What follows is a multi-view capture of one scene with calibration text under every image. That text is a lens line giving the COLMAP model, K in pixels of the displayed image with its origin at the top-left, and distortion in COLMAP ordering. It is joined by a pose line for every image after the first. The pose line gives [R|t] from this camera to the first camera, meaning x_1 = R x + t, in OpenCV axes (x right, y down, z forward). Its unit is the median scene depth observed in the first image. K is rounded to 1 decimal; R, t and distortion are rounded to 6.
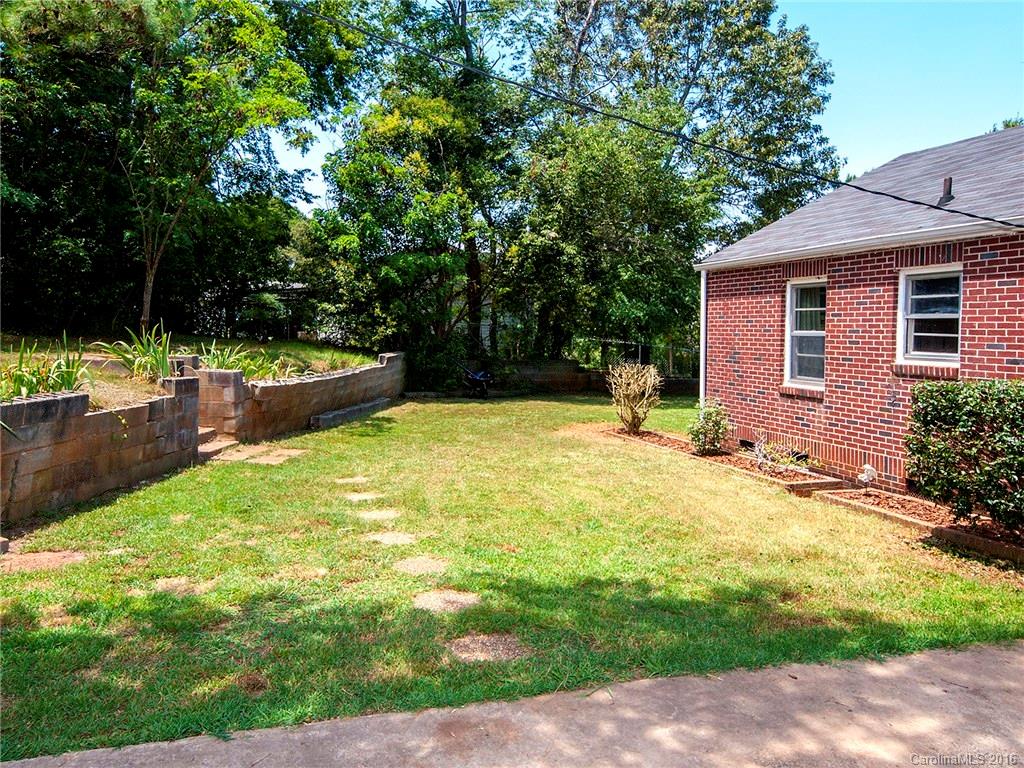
lens RADIAL K [[779.2, 0, 512.0], [0, 779.2, 384.0], [0, 0, 1]] dist [0.023039, 0.000307]
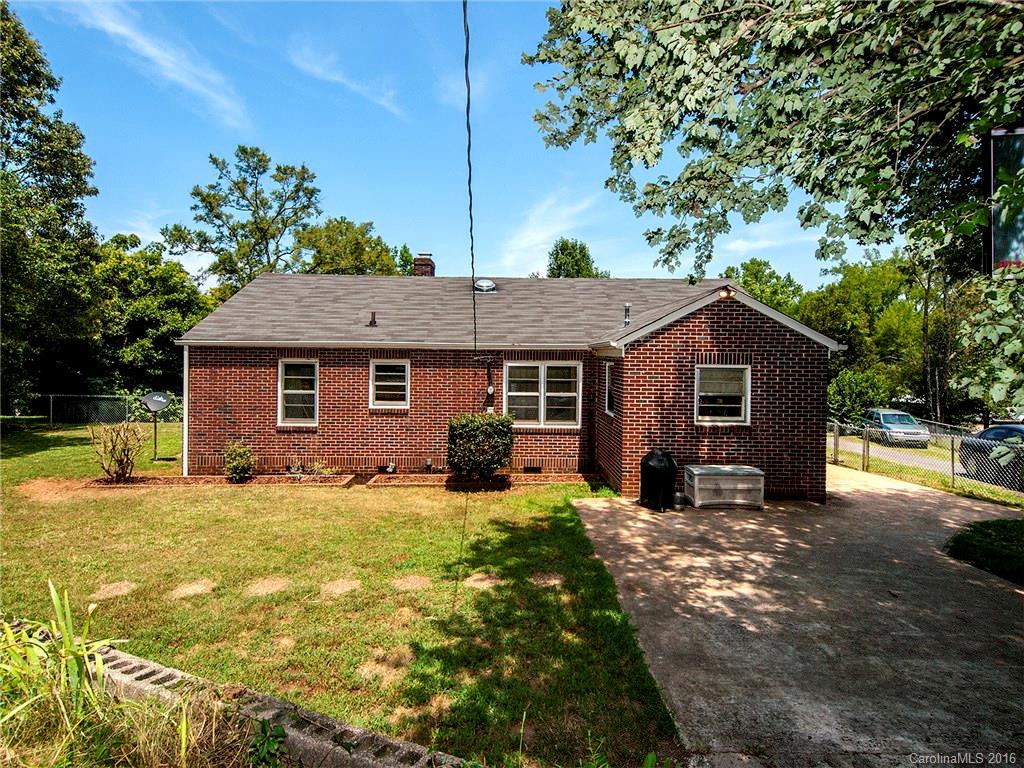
lens RADIAL K [[536.4, 0, 512.0], [0, 536.4, 384.0], [0, 0, 1]] dist [0.002093, 0.000179]
pose [[0.264749, -0.059146, 0.962502, -1.055370], [0.057374, 0.997315, 0.045504, -0.195134], [-0.962609, 0.043176, 0.267432, 0.494982]]
